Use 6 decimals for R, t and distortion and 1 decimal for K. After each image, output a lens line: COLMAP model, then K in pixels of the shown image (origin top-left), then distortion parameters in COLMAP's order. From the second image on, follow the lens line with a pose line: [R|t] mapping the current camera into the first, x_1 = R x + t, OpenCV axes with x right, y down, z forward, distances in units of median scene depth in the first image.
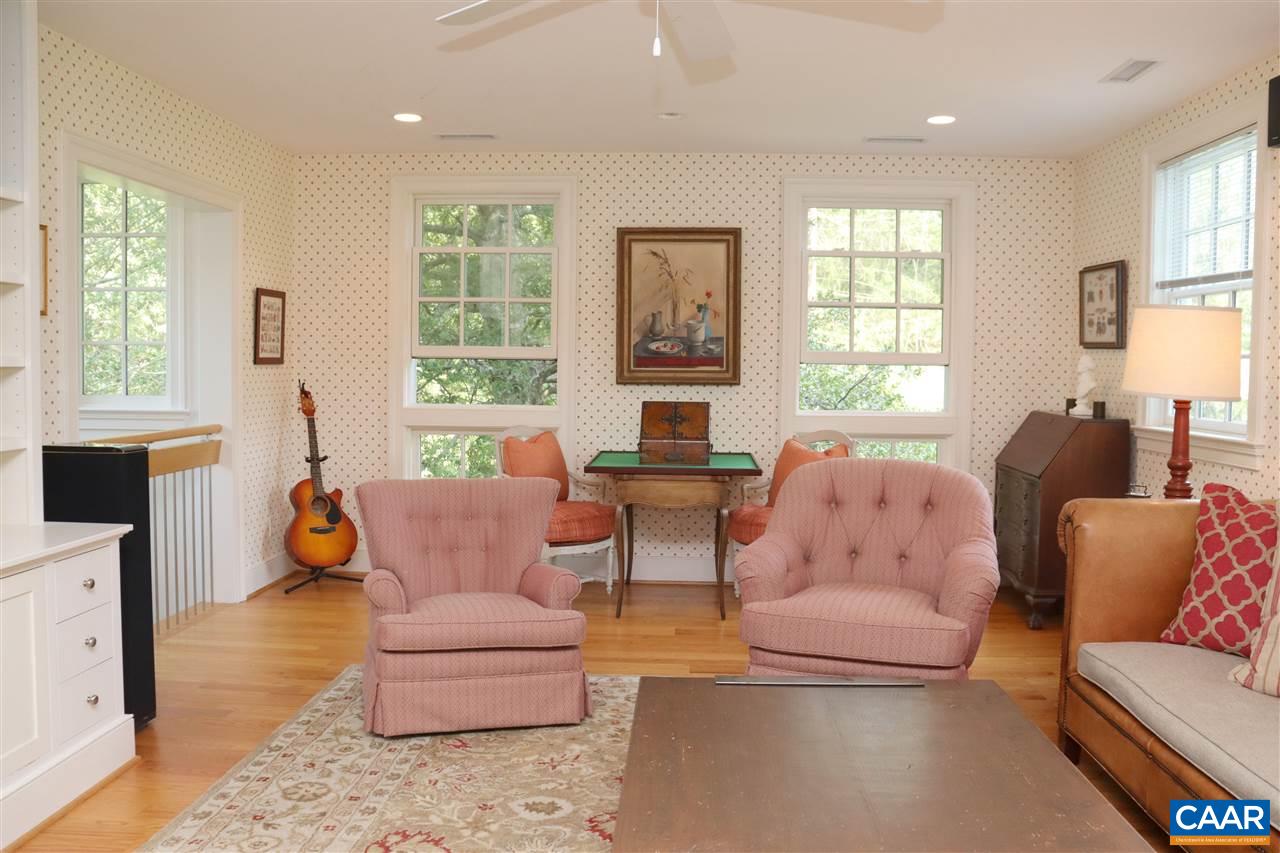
lens RADIAL K [[1058.7, 0, 640.0], [0, 1058.7, 426.5], [0, 0, 1]] dist [-0.161698, 0.136437]
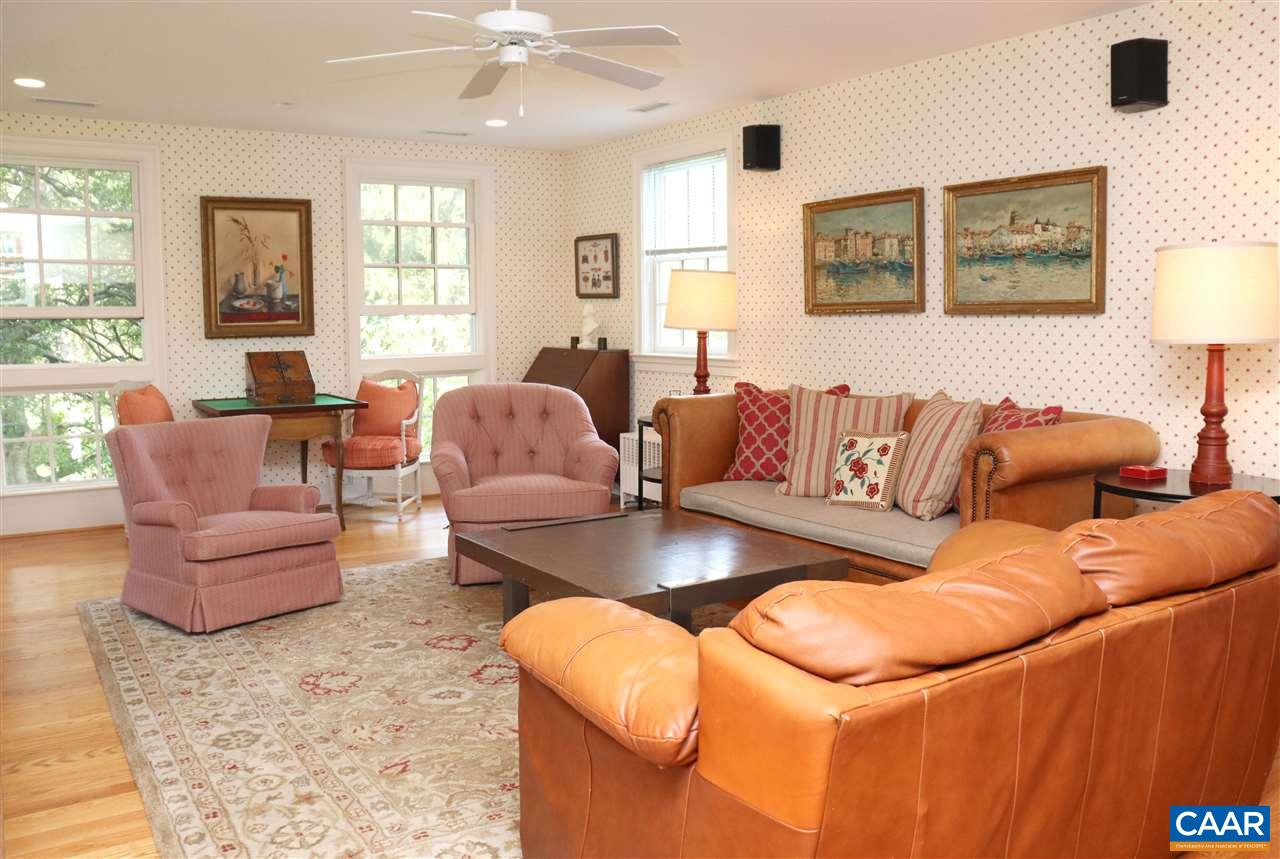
lens RADIAL K [[1058.7, 0, 640.0], [0, 1058.7, 429.5], [0, 0, 1]] dist [-0.161698, 0.136437]
pose [[0.813804, -0.079322, 0.575700, -0.309495], [0.050703, 0.996555, 0.065635, 0.007318], [-0.578923, -0.024224, 0.815022, -0.157118]]
